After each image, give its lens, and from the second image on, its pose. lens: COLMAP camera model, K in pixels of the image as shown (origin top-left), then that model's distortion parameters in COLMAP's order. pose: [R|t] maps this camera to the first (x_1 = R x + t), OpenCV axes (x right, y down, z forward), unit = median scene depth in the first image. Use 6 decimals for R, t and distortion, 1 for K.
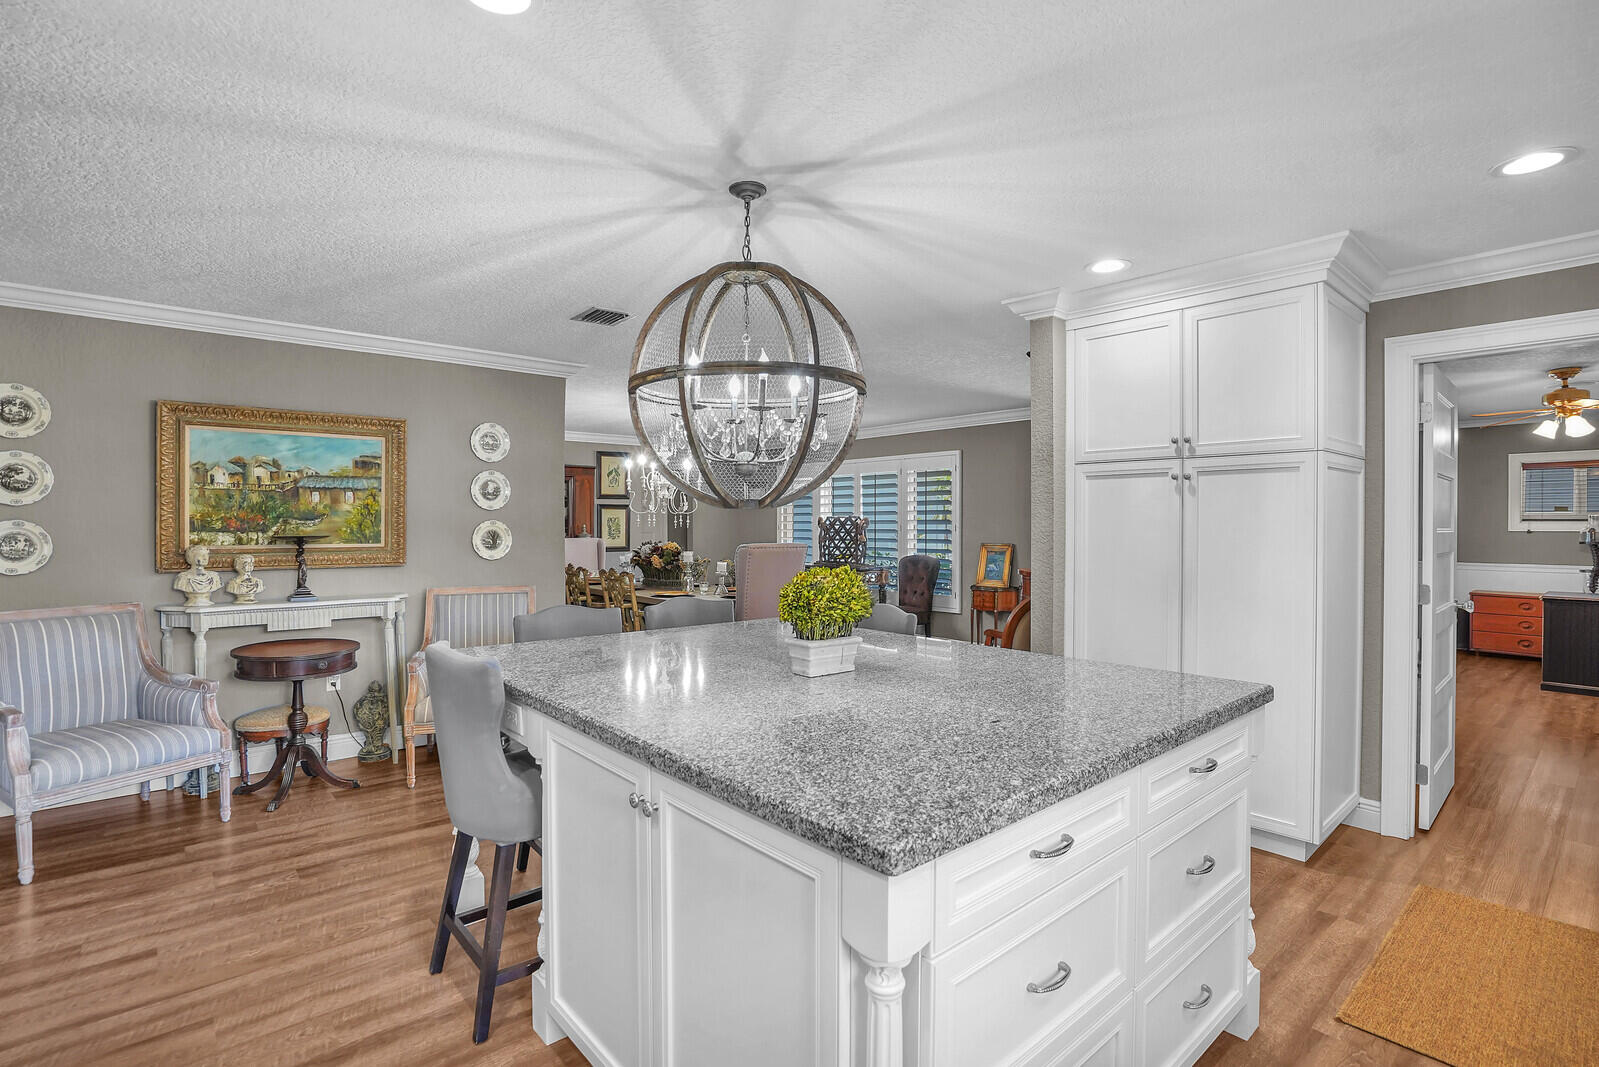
lens RADIAL K [[759.1, 0, 790.4], [0, 759.1, 528.4], [0, 0, 1]] dist [-0.055531, 0.022670]
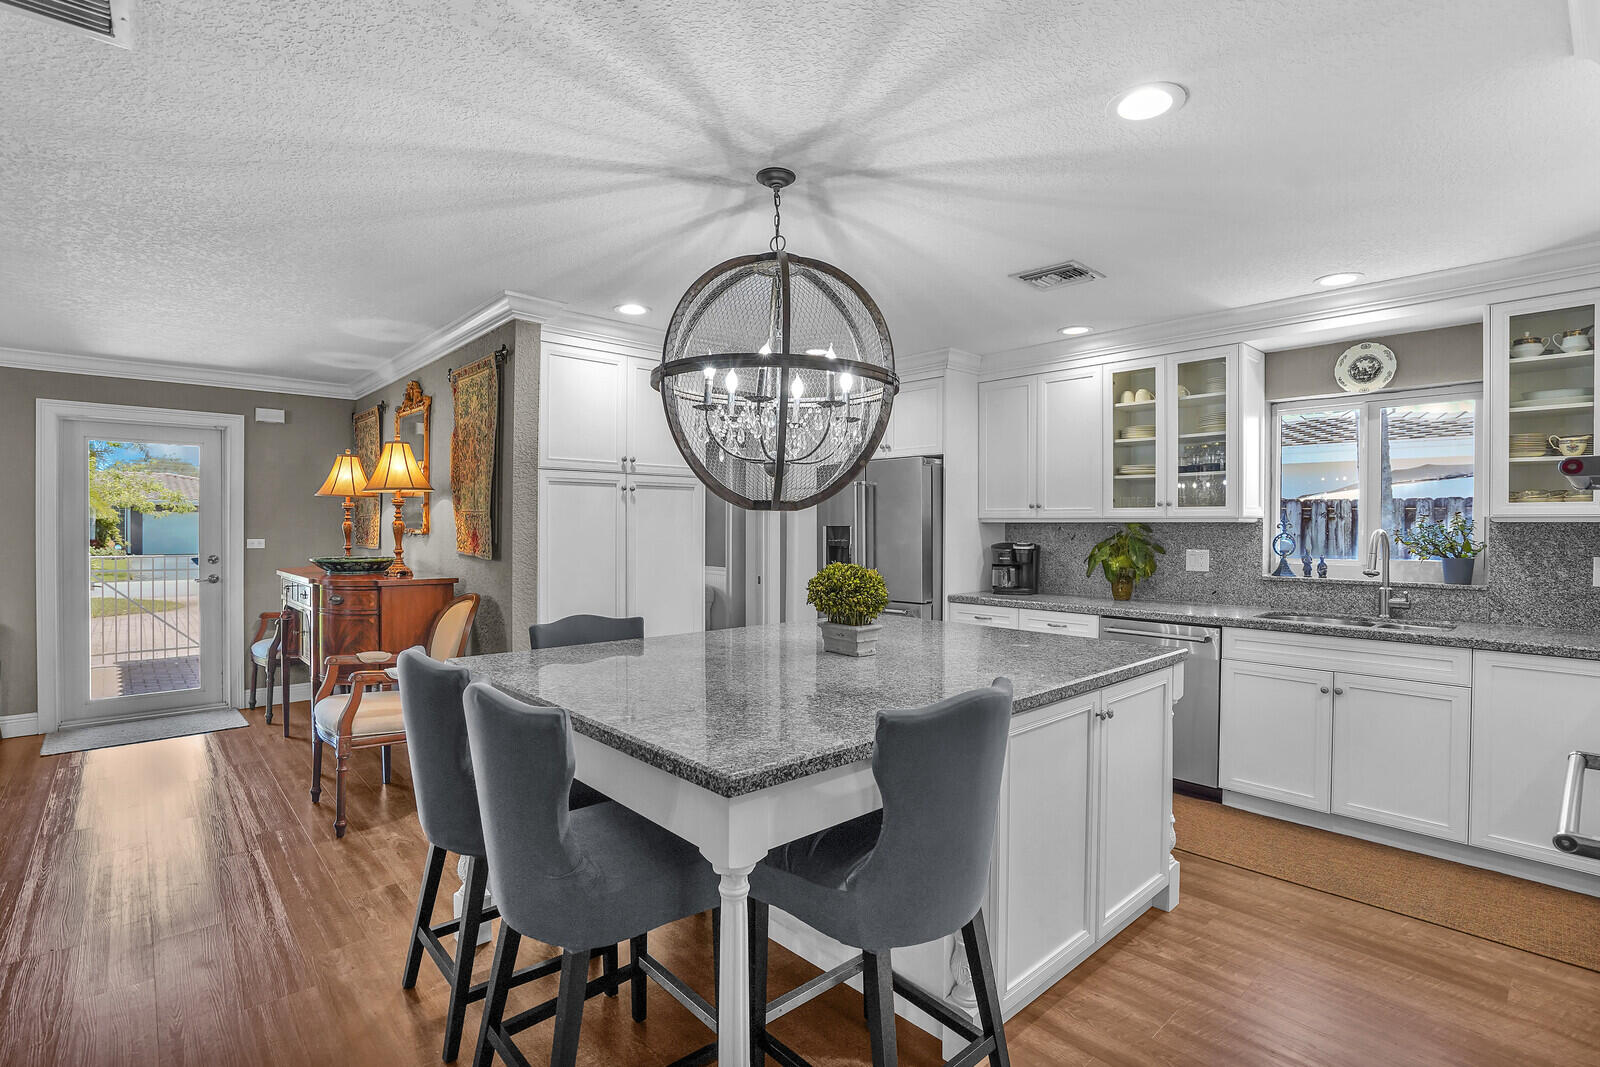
lens RADIAL K [[759.6, 0, 790.9], [0, 759.6, 528.4], [0, 0, 1]] dist [-0.055531, 0.022670]
pose [[-0.031601, -0.008758, 0.999462, -0.960754], [0.011659, 0.999890, 0.009130, -0.012191], [-0.999433, 0.011941, -0.031496, 0.960723]]
